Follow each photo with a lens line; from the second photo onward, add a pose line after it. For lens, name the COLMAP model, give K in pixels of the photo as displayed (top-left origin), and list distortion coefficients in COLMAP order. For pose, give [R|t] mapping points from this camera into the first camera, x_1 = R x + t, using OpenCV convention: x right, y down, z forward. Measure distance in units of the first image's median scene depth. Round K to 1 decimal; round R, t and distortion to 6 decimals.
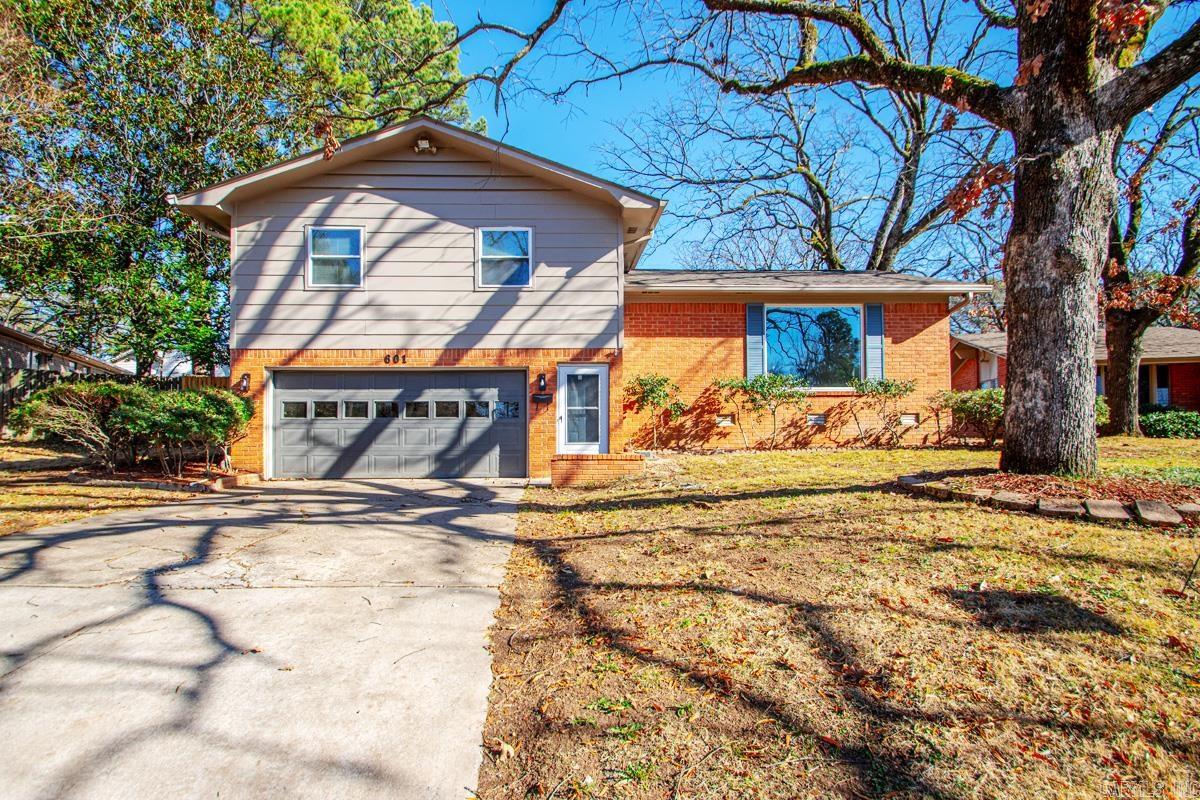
lens RADIAL K [[557.7, 0, 648.4], [0, 557.7, 422.1], [0, 0, 1]] dist [0.004863, -0.006069]
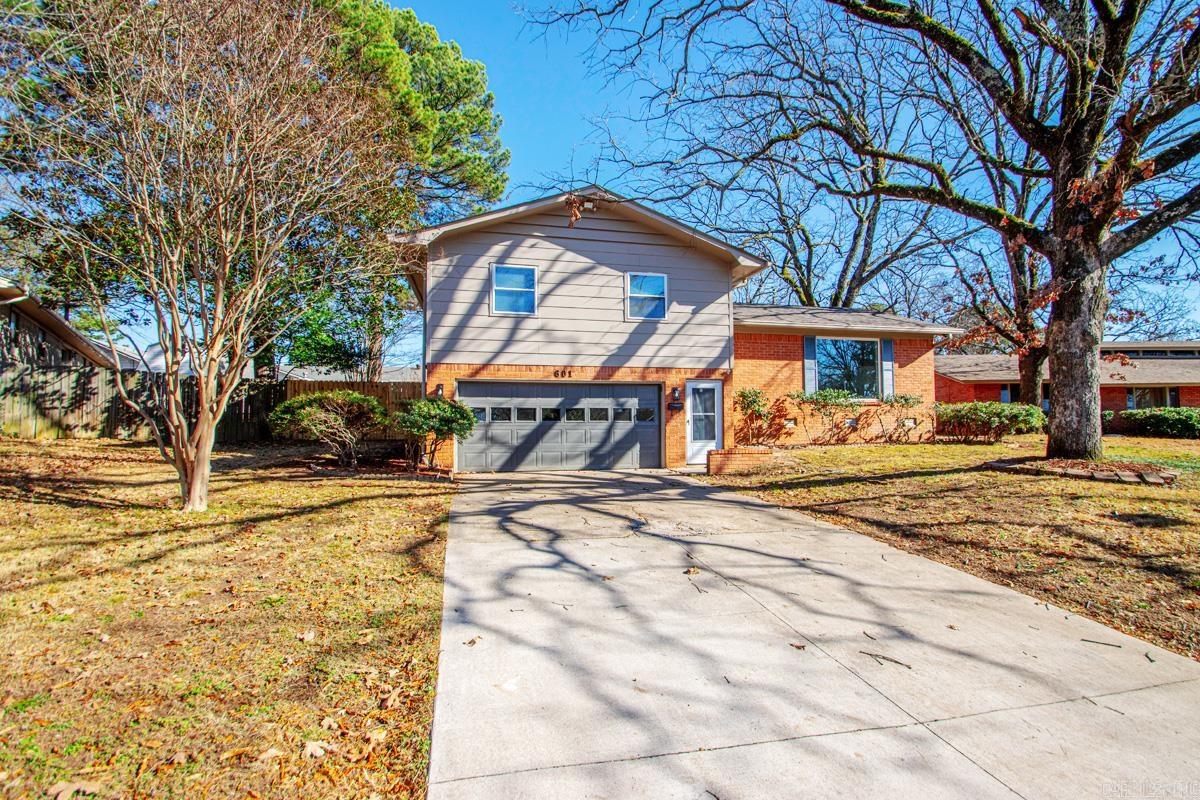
lens RADIAL K [[557.7, 0, 608.8], [0, 557.7, 402.7], [0, 0, 1]] dist [0.004863, -0.006069]
pose [[0.980287, 0.008659, 0.197391, -0.594265], [-0.003936, 0.999697, -0.024306, -0.019119], [-0.197542, 0.023050, 0.980023, -0.234333]]
